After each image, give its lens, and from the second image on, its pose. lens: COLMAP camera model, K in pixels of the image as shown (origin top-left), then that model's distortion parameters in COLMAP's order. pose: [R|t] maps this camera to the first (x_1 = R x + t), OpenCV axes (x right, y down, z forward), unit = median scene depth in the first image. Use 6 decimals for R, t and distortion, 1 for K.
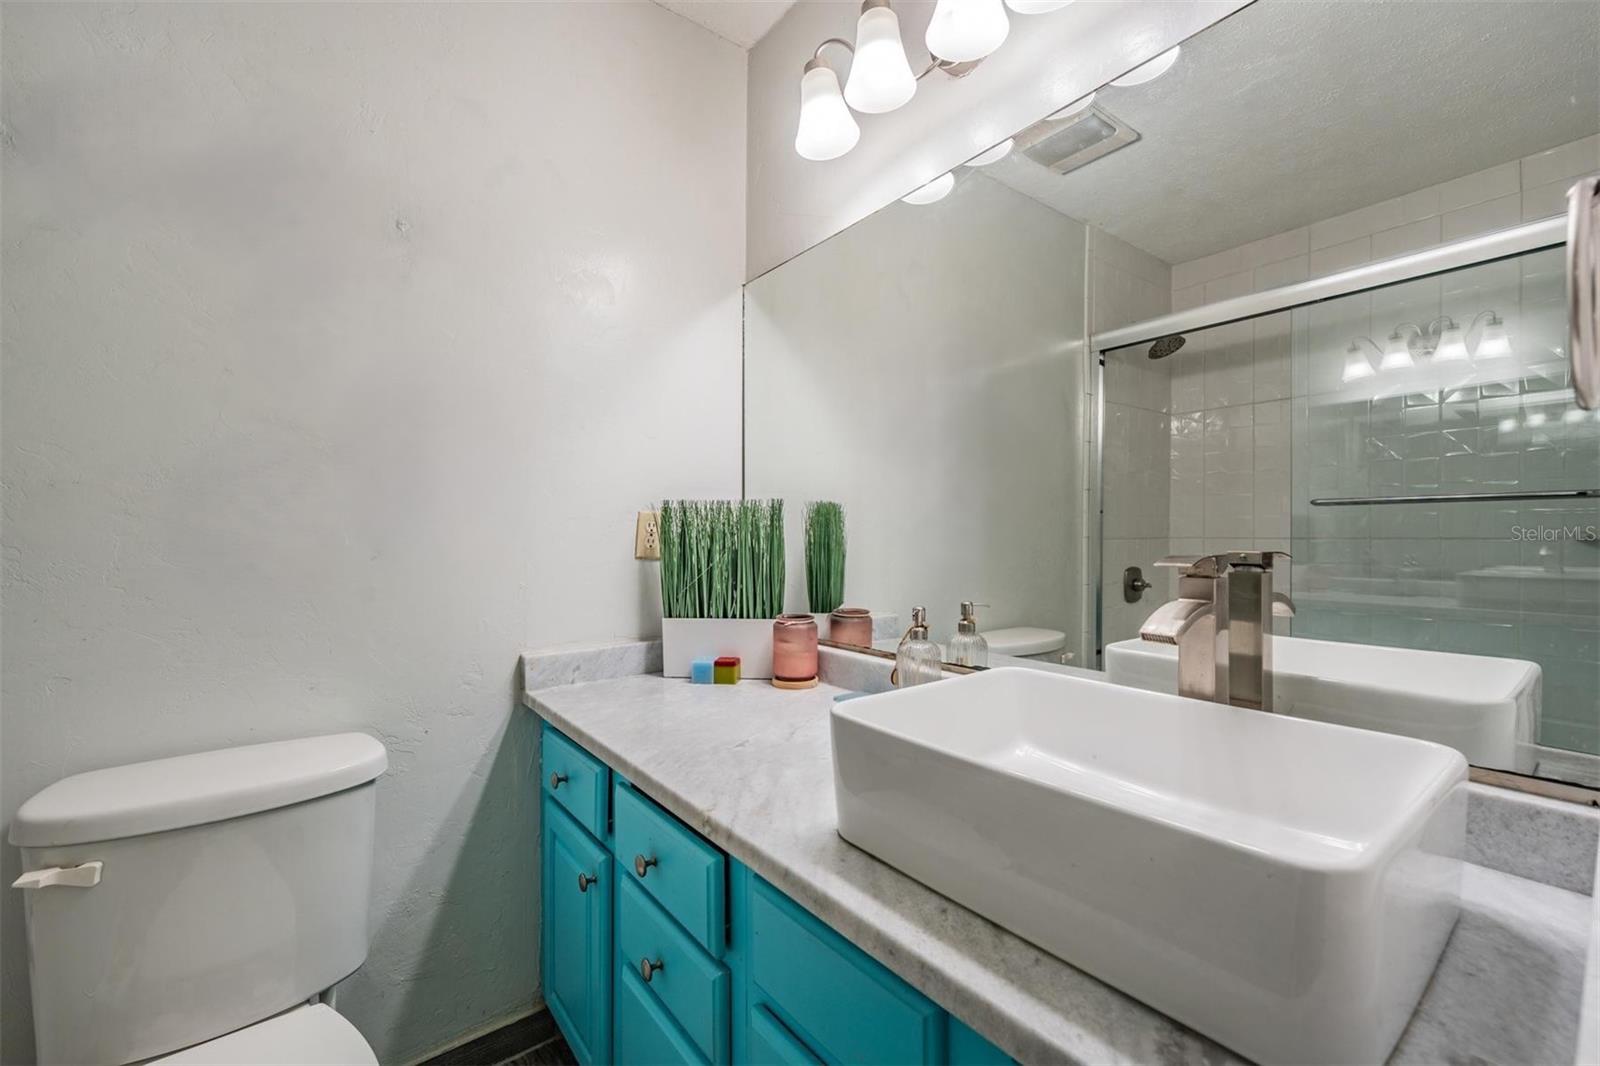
lens RADIAL K [[656.2, 0, 798.0], [0, 656.2, 546.8], [0, 0, 1]] dist [-0.007798, -0.000010]
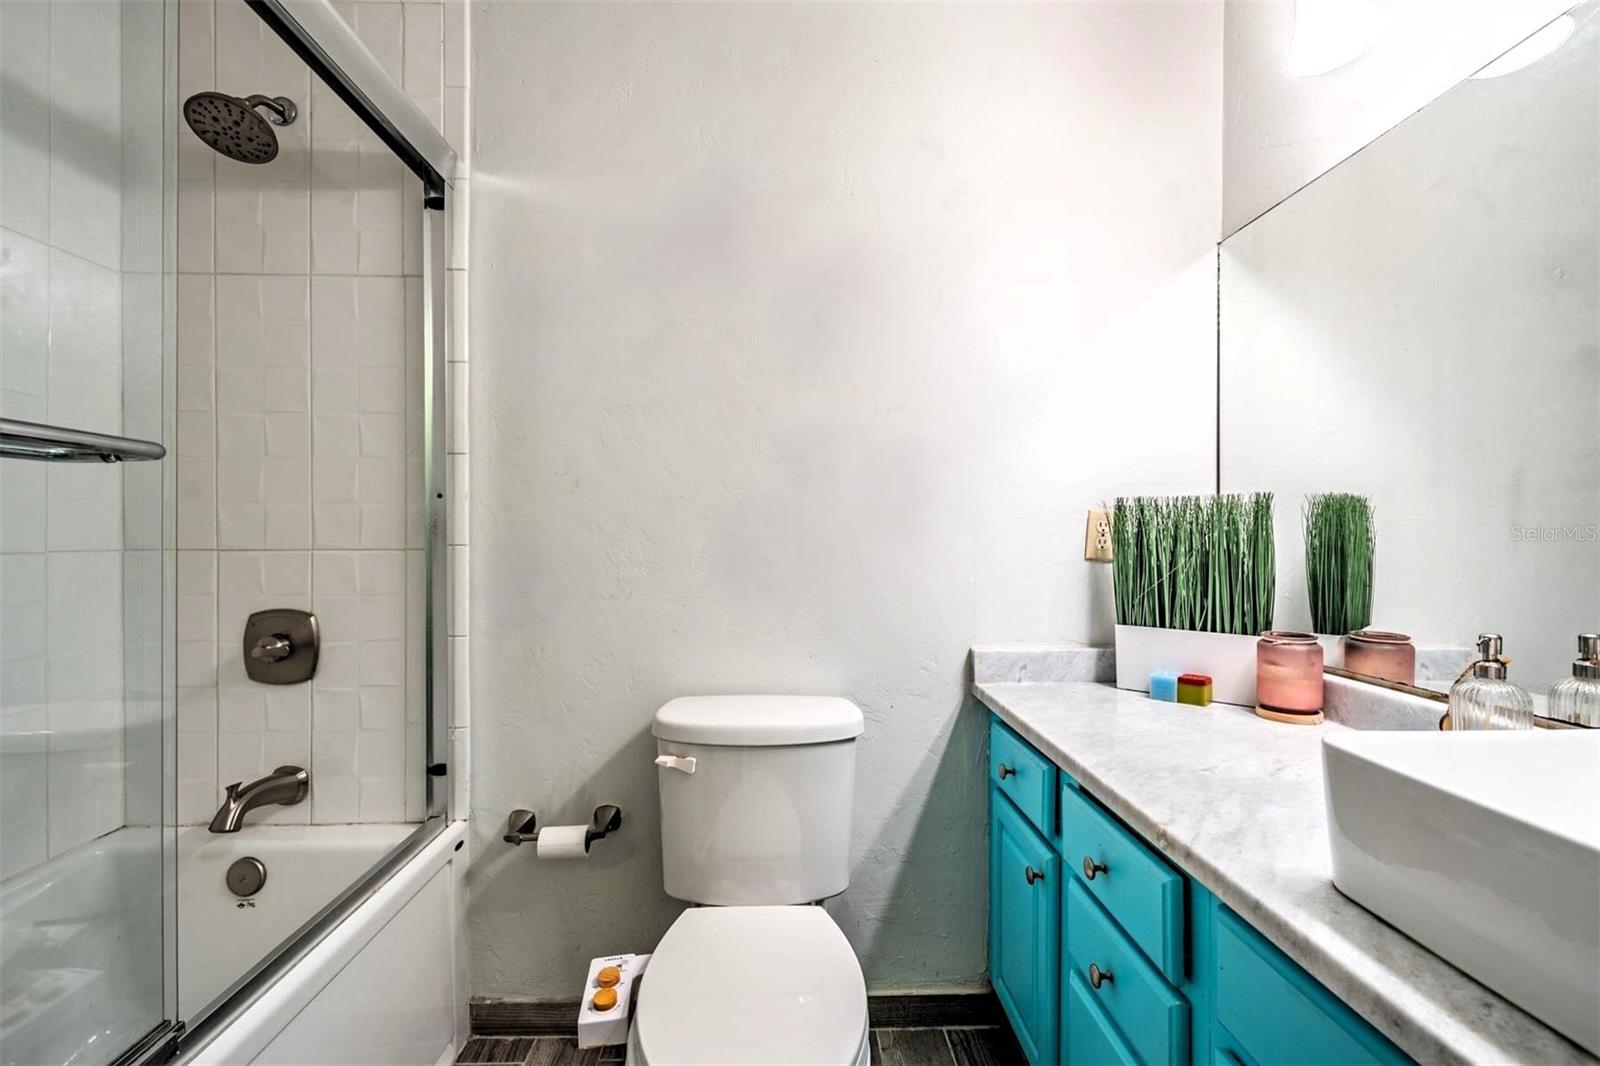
lens RADIAL K [[711.0, 0, 795.4], [0, 711.0, 519.3], [0, 0, 1]] dist [0.001954, 0.000021]
pose [[0.807081, -0.008458, -0.590381, 0.030991], [-0.016089, 0.999211, -0.036310, 0.004977], [0.590222, 0.038804, 0.806308, -0.113715]]
